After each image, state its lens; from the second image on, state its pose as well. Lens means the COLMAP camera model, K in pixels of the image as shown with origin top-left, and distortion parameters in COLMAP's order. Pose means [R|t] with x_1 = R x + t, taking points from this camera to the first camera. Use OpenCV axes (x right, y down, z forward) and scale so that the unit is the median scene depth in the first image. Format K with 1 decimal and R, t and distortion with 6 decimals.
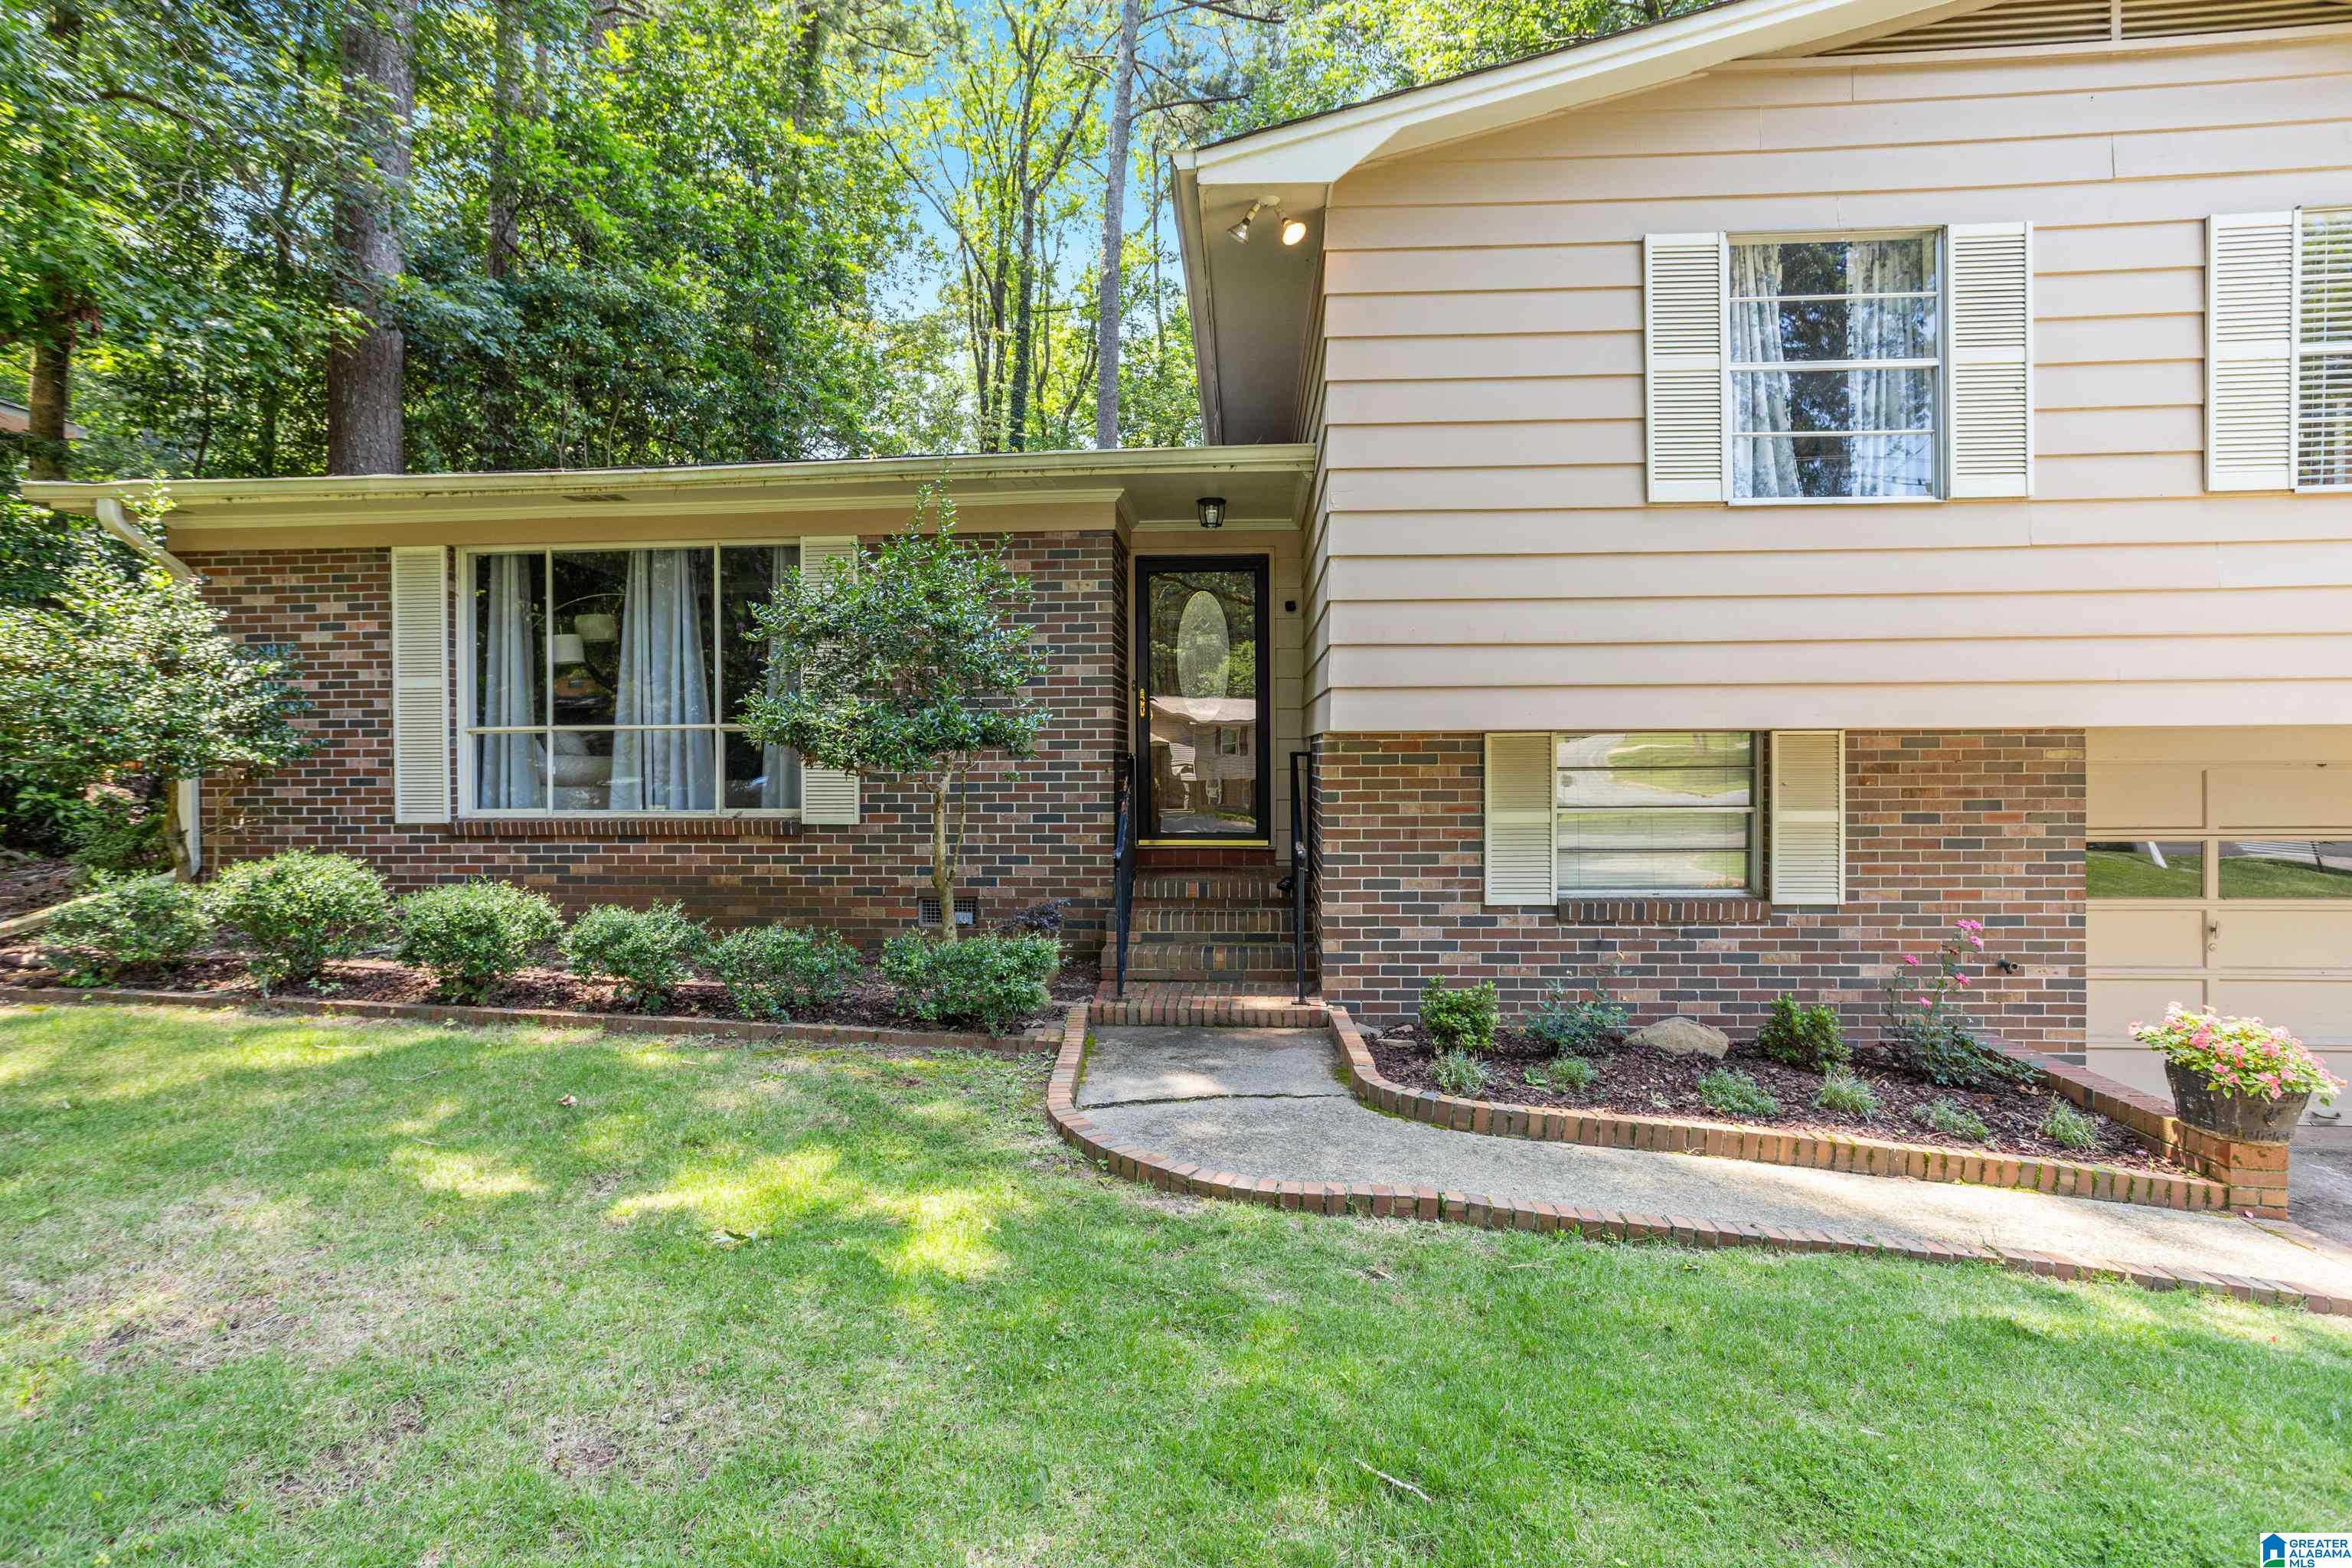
lens RADIAL K [[1144.4, 0, 1176.0], [0, 1144.4, 784.0], [0, 0, 1]] dist [-0.054154, 0.029859]
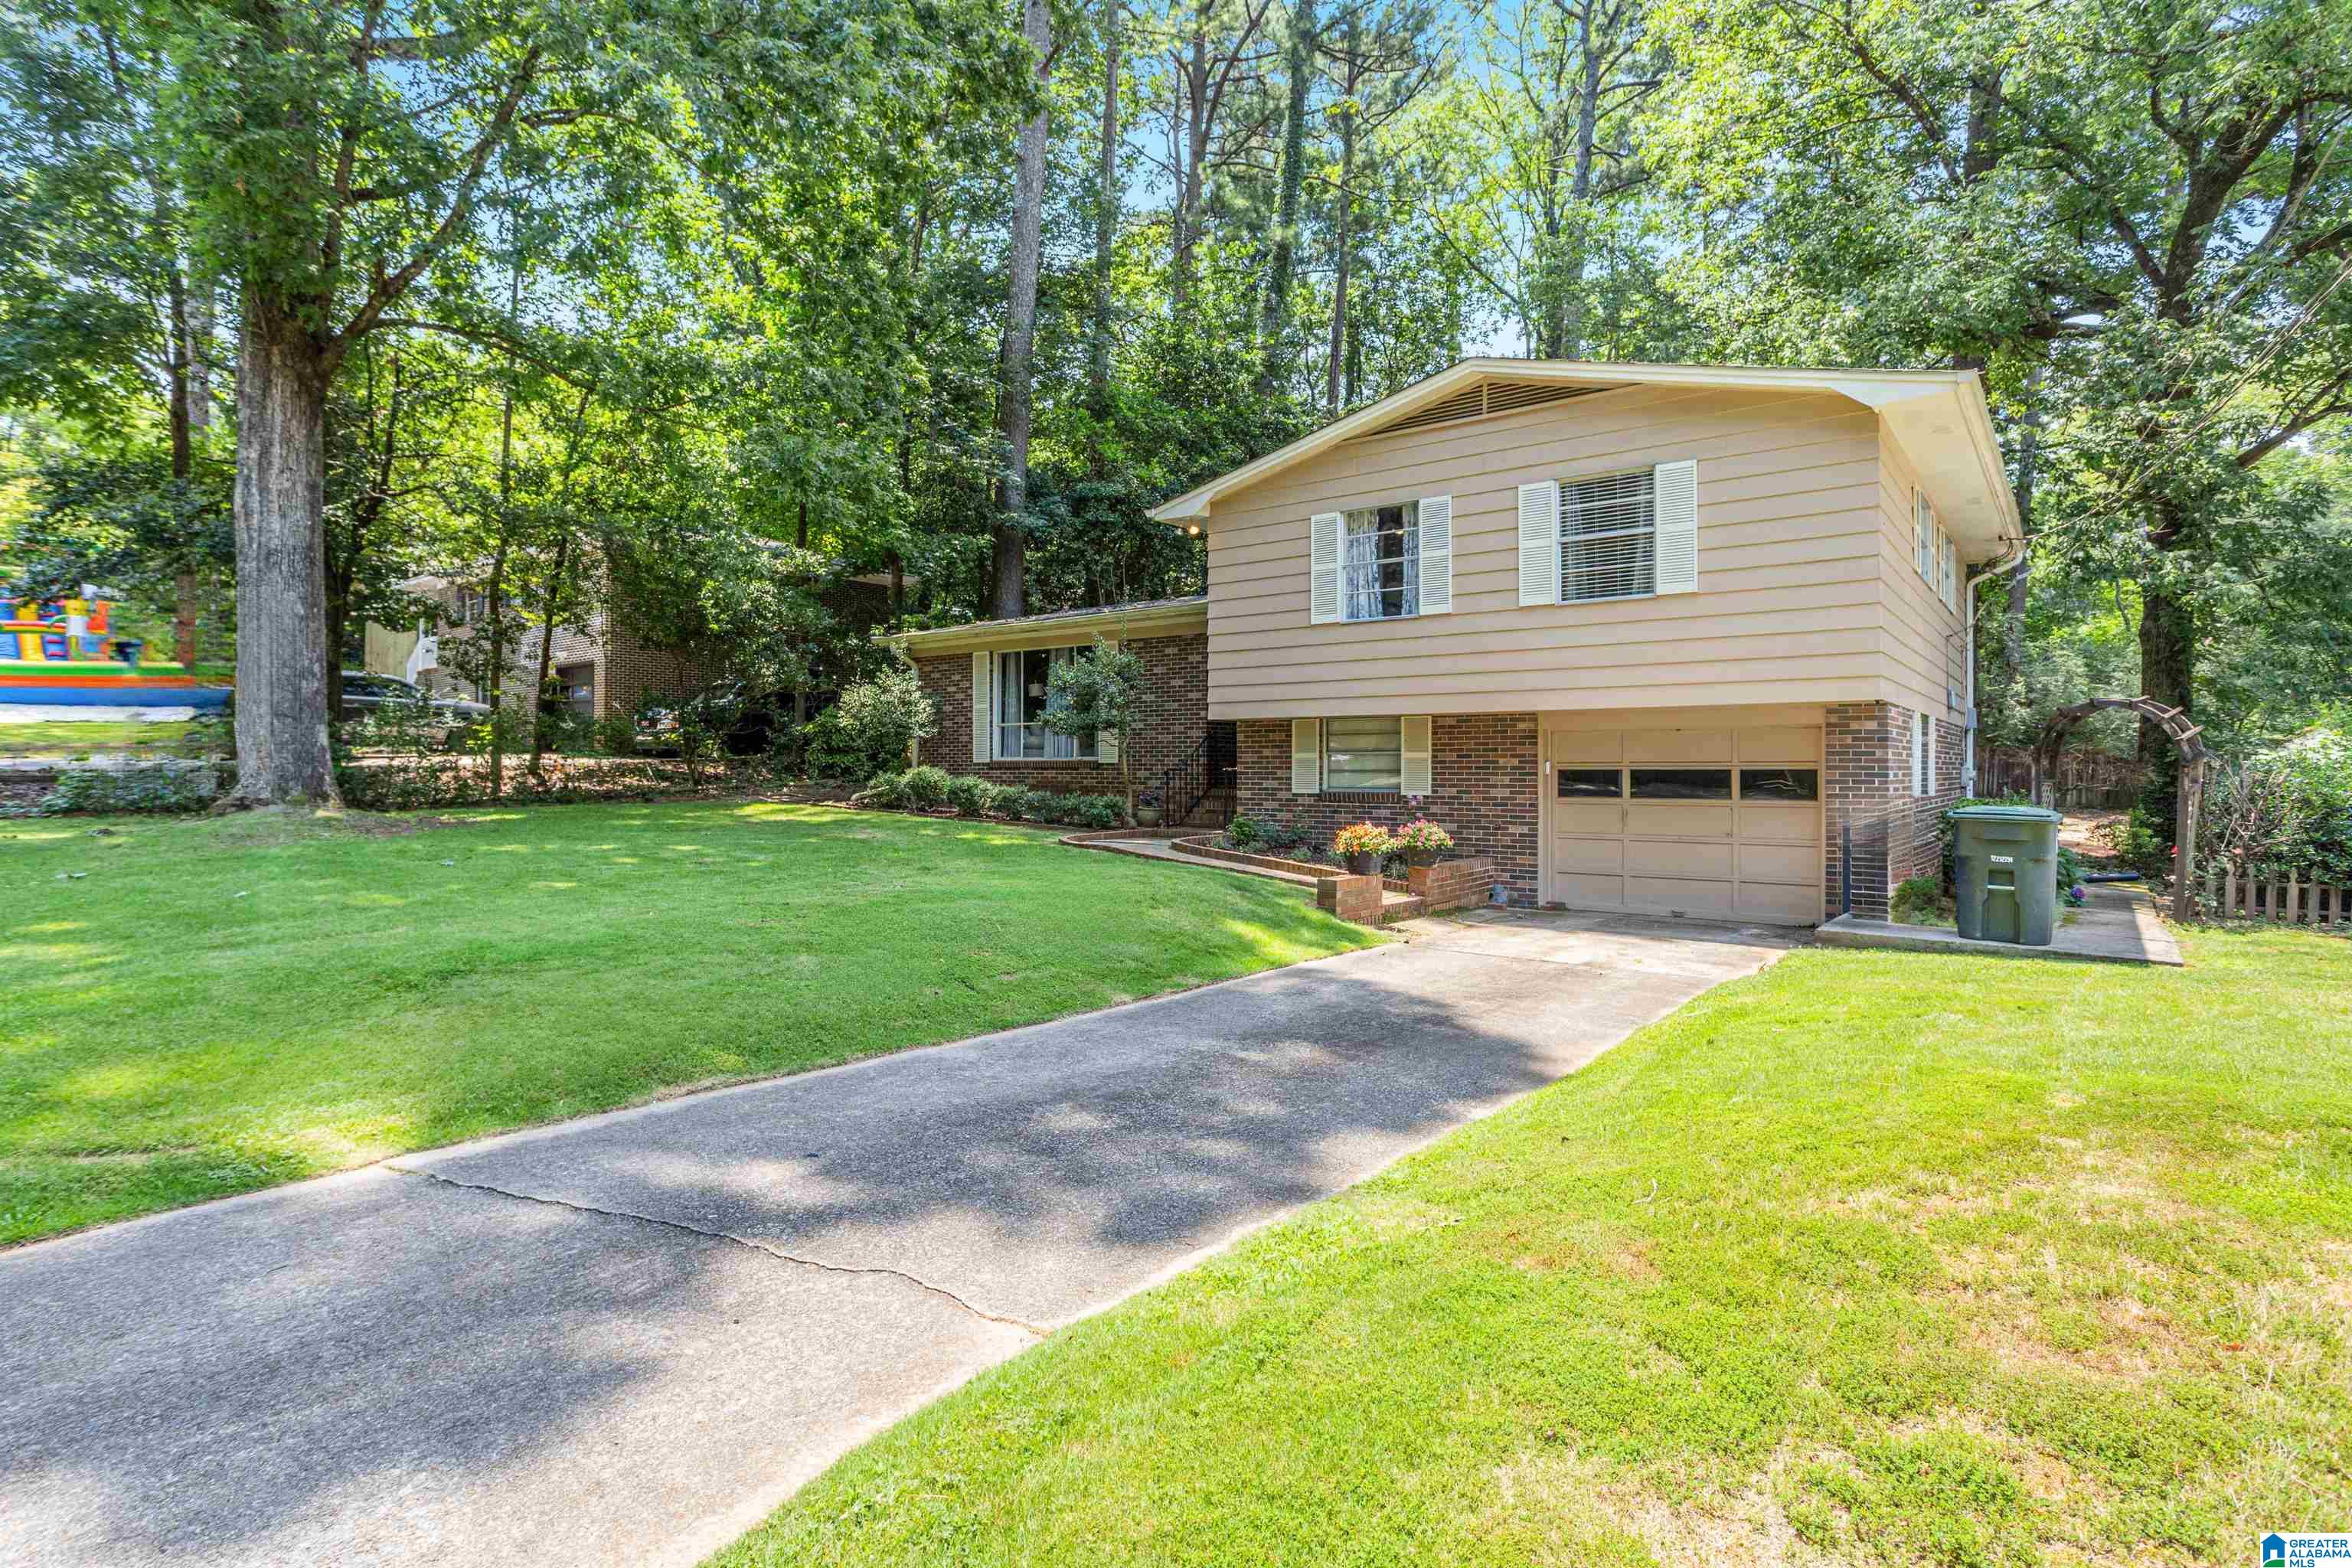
lens RADIAL K [[1171.6, 0, 1176.0], [0, 1171.6, 784.0], [0, 0, 1]] dist [-0.001818, -0.000176]
pose [[0.826457, 0.014353, -0.562817, 1.440470], [-0.013617, 0.999892, 0.005505, 0.077854], [0.562835, 0.003115, 0.826563, -1.135481]]
